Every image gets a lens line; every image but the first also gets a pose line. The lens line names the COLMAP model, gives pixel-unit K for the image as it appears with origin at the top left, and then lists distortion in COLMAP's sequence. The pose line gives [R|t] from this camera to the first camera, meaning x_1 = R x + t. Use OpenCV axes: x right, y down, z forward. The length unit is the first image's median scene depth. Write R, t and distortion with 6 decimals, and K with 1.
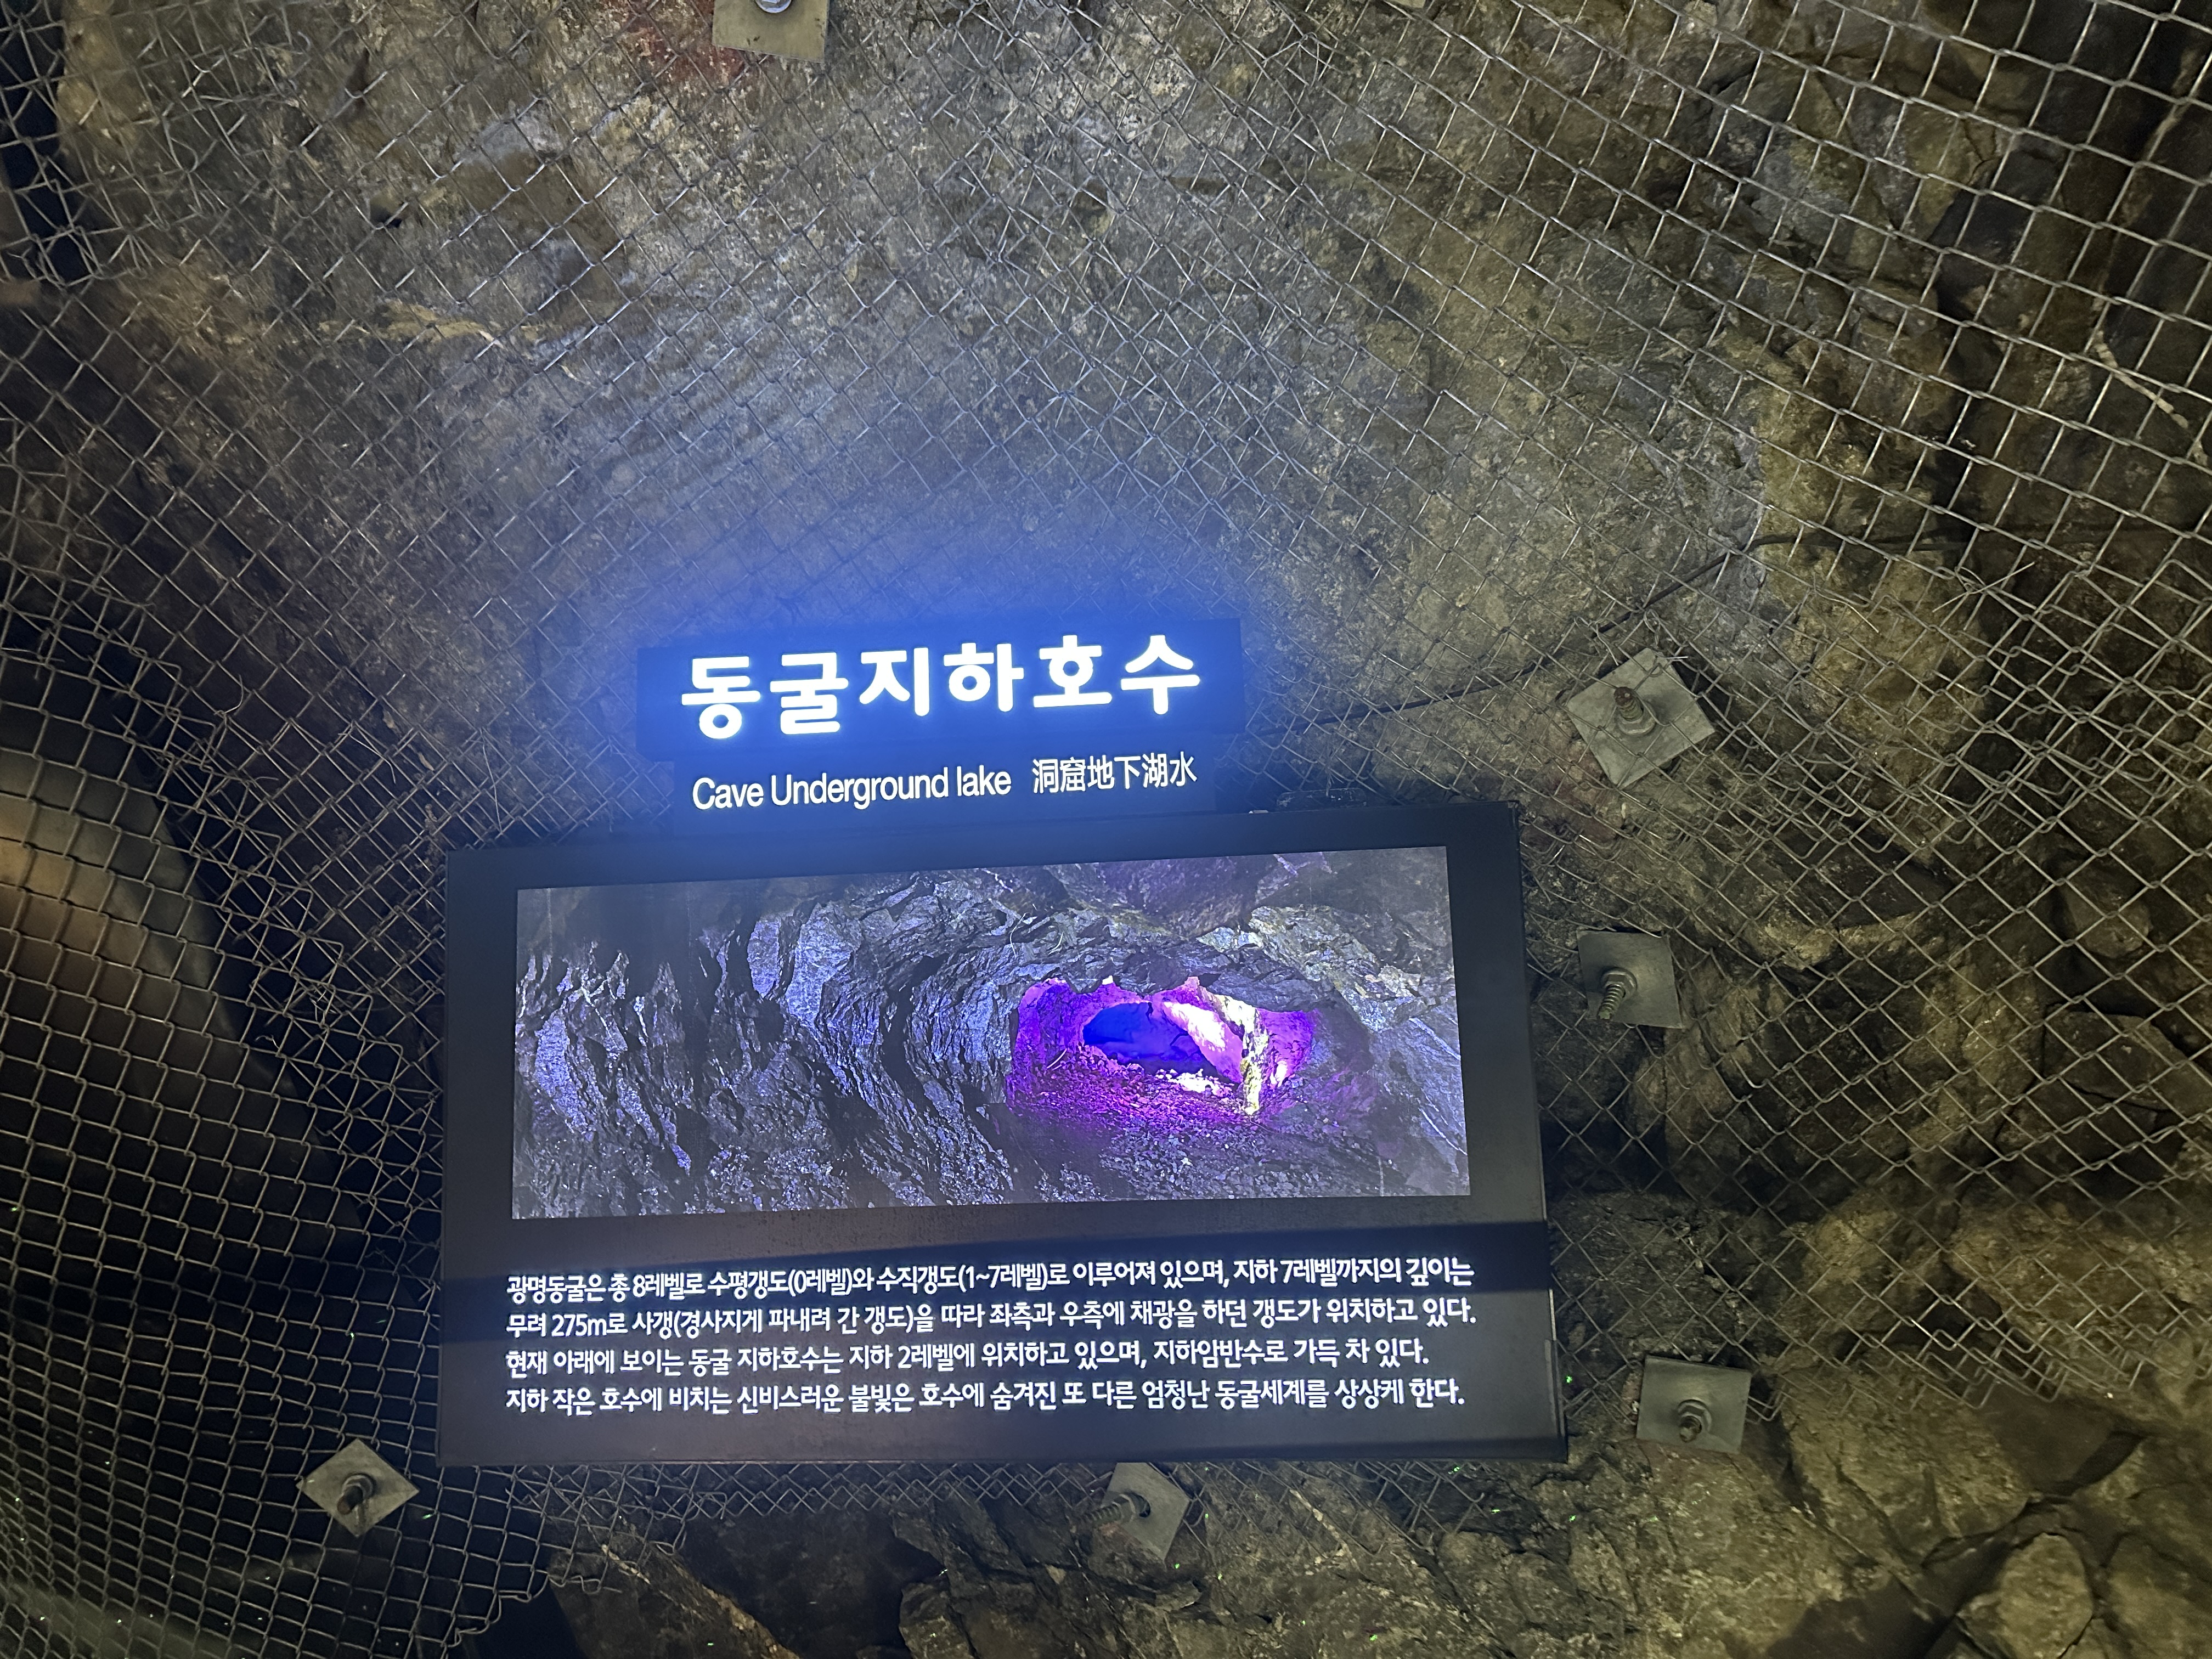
lens RADIAL K [[1557.6, 0, 1111.9], [0, 1557.6, 835.1], [0, 0, 1]] dist [0.030305, -0.035518]
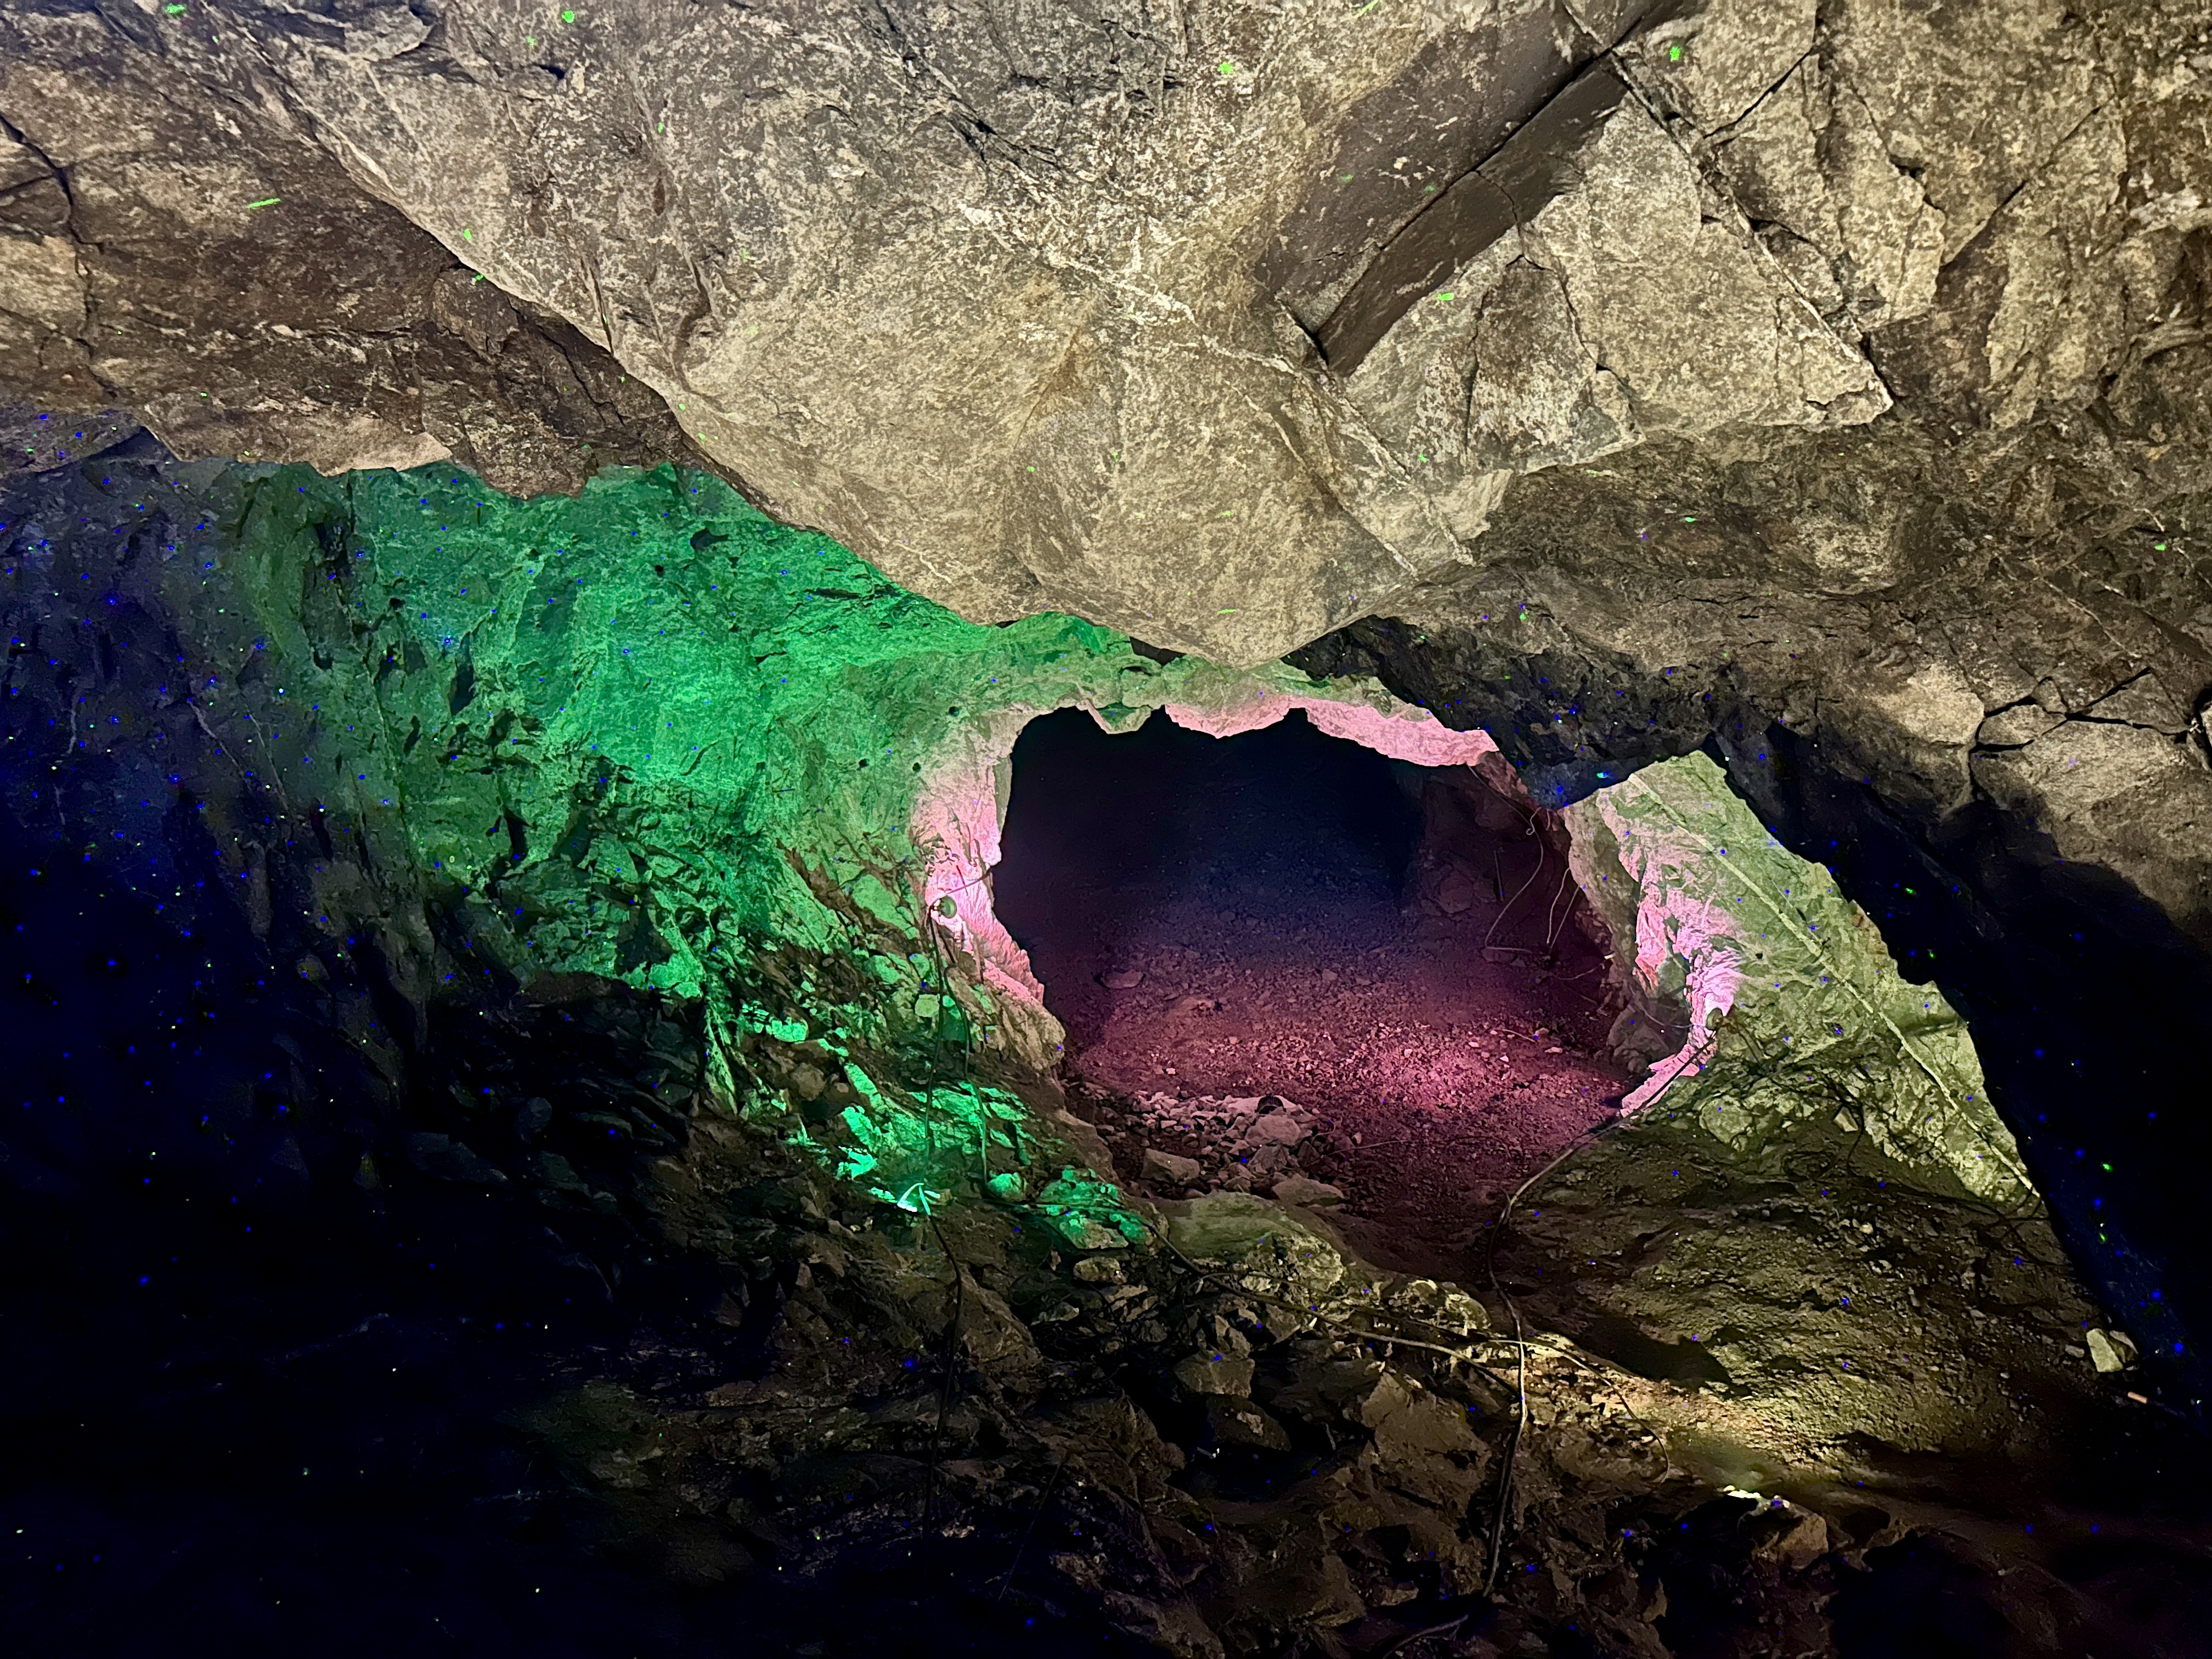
lens RADIAL K [[1557.6, 0, 1106.5], [0, 1557.6, 828.4], [0, 0, 1]] dist [0.030305, -0.035518]
pose [[0.911555, -0.200725, 0.358856, 0.021618], [-0.171817, 0.606953, 0.775943, 0.203157], [-0.373560, -0.768972, 0.518782, 0.448388]]
